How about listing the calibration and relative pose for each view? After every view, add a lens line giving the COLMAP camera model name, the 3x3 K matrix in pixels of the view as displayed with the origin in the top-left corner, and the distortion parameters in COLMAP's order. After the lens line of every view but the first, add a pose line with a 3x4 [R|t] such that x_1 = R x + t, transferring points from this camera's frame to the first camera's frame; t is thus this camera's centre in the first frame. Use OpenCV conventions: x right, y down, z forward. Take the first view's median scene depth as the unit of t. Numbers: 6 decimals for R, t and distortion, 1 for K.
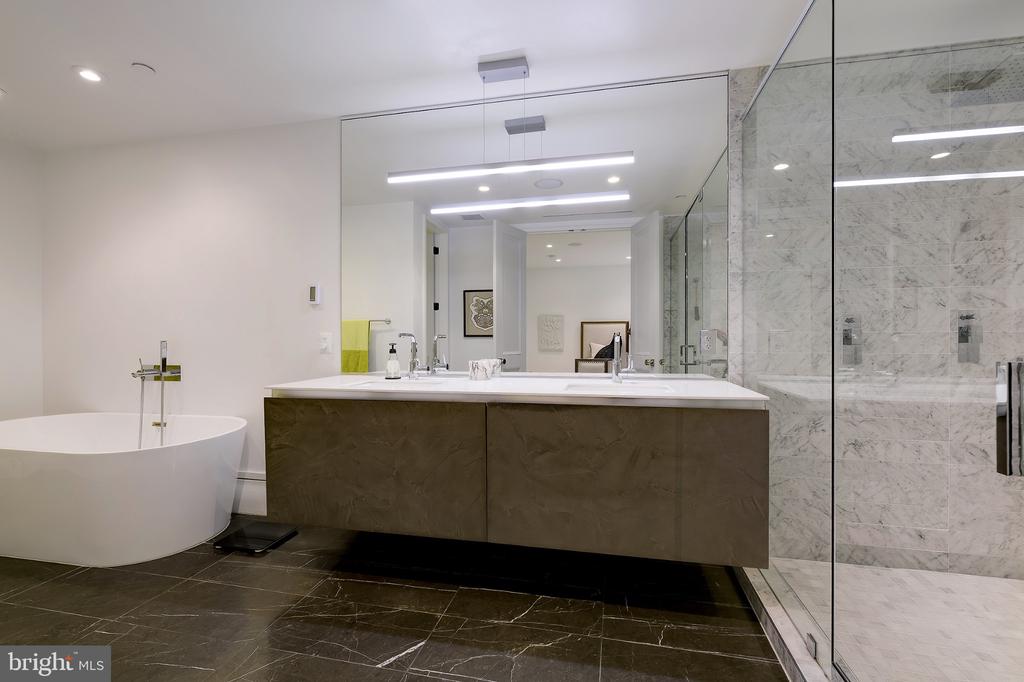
lens RADIAL K [[432.2, 0, 528.0], [0, 432.2, 341.8], [0, 0, 1]] dist [-0.000367, 0.000123]
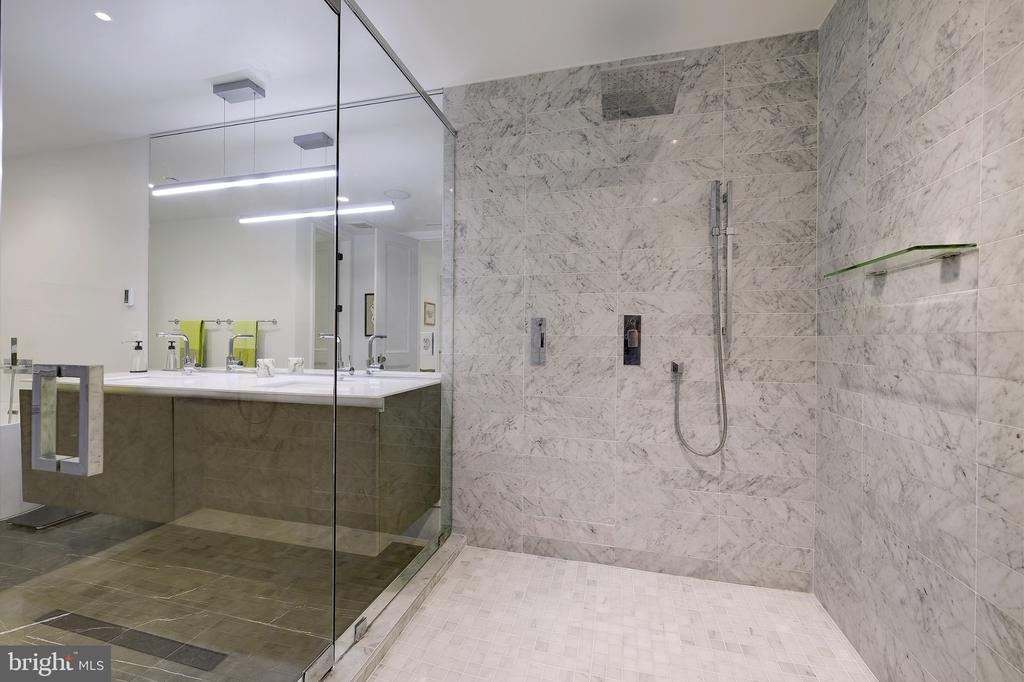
lens RADIAL K [[404.1, 0, 516.0], [0, 404.1, 342.1], [0, 0, 1]] dist [-0.000686, 0.000016]
pose [[0.999198, 0.009729, -0.038841, 0.721946], [-0.009712, 0.999953, 0.000620, -0.005669], [0.038845, -0.000242, 0.999245, 0.012896]]
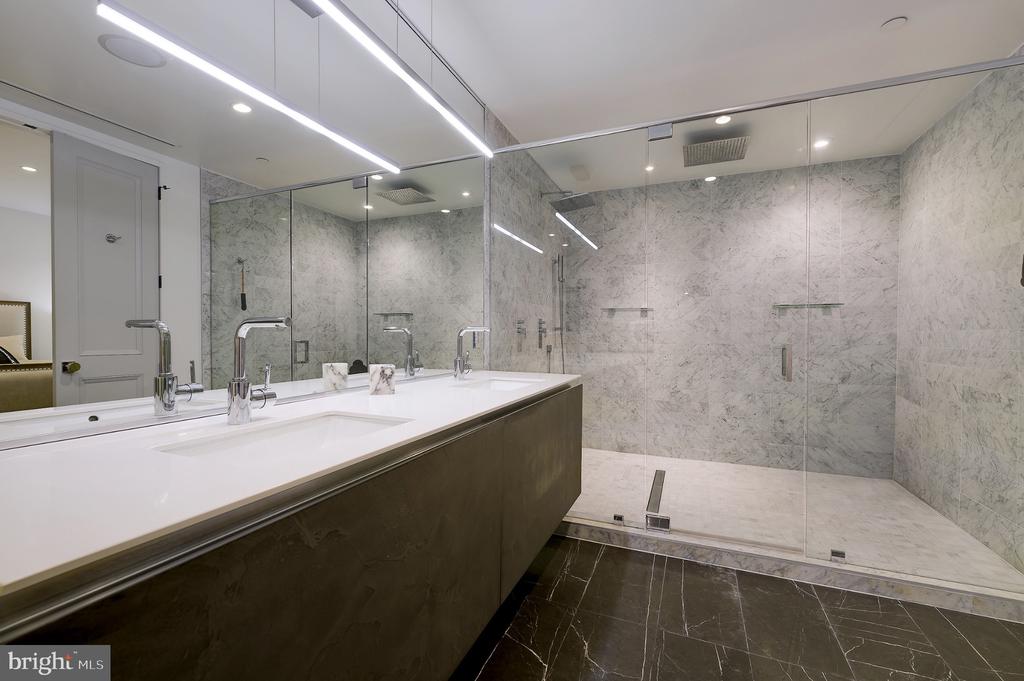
lens RADIAL K [[432.2, 0, 528.0], [0, 432.2, 341.3], [0, 0, 1]] dist [-0.000367, 0.000123]
pose [[0.155055, -0.011411, 0.987840, -0.710484], [-0.002567, 0.999925, 0.011954, -0.002157], [-0.987902, -0.004390, 0.155014, 0.736230]]
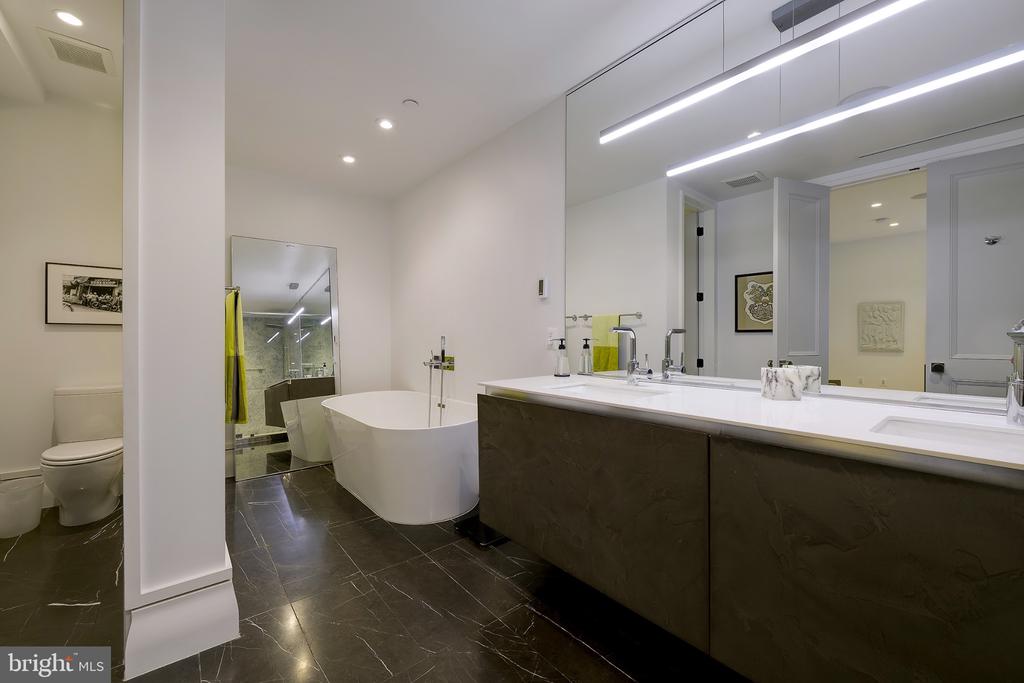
lens RADIAL K [[424.3, 0, 518.7], [0, 424.3, 337.1], [0, 0, 1]] dist [-0.000254, -0.000120]
pose [[0.788547, 0.003689, -0.614963, 0.057752], [-0.004806, 0.999988, -0.000163, 0.000035], [0.614955, 0.003084, 0.788556, 0.304262]]
